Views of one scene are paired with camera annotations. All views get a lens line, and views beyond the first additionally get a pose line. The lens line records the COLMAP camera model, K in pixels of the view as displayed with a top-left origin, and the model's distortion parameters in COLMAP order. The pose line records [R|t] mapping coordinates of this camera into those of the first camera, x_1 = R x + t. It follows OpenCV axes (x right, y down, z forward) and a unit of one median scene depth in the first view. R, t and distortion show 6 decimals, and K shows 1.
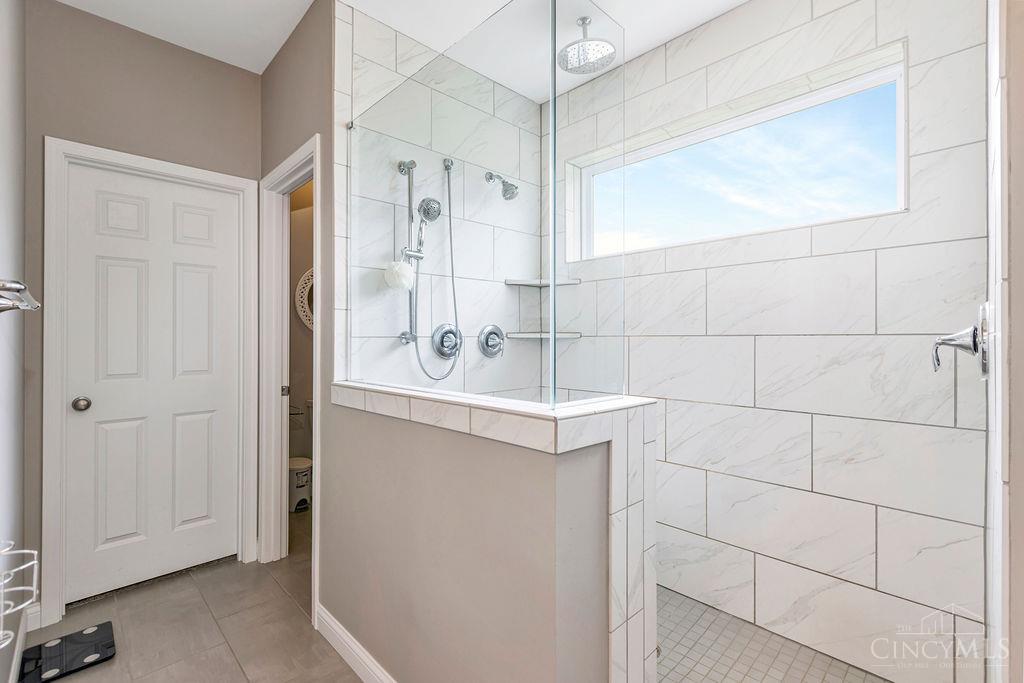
lens RADIAL K [[456.6, 0, 516.1], [0, 456.6, 335.4], [0, 0, 1]] dist [0.008046, -0.000066]
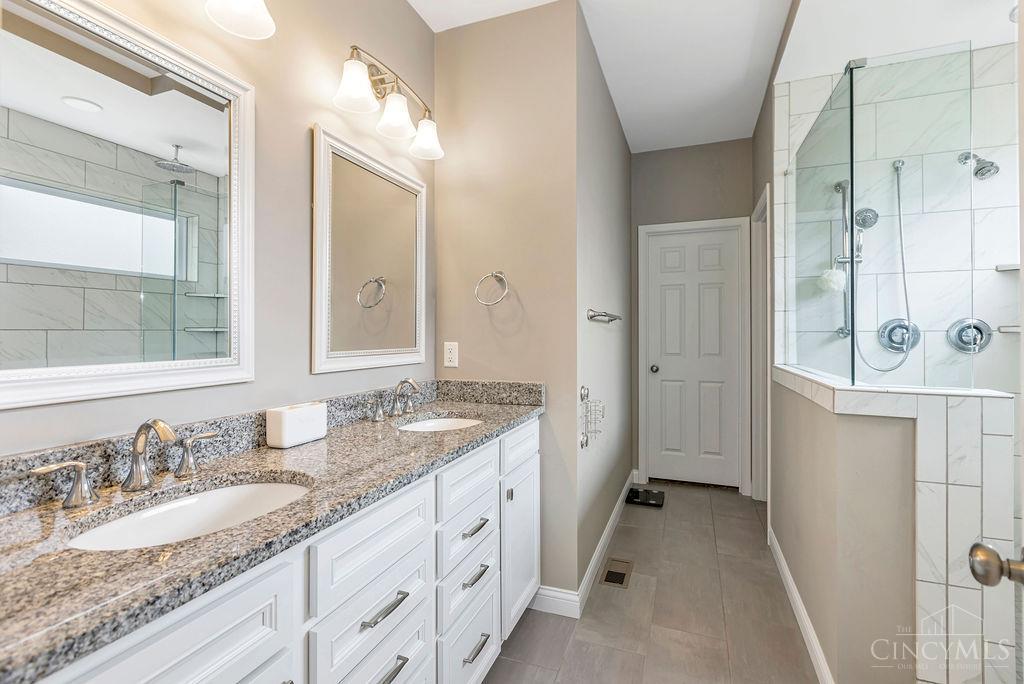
lens RADIAL K [[456.6, 0, 514.2], [0, 456.6, 334.0], [0, 0, 1]] dist [0.008046, -0.000066]
pose [[0.412432, 0.005370, -0.910972, 0.449649], [0.002597, 0.999972, 0.007070, -0.000752], [0.910985, -0.005282, 0.412407, -0.231050]]
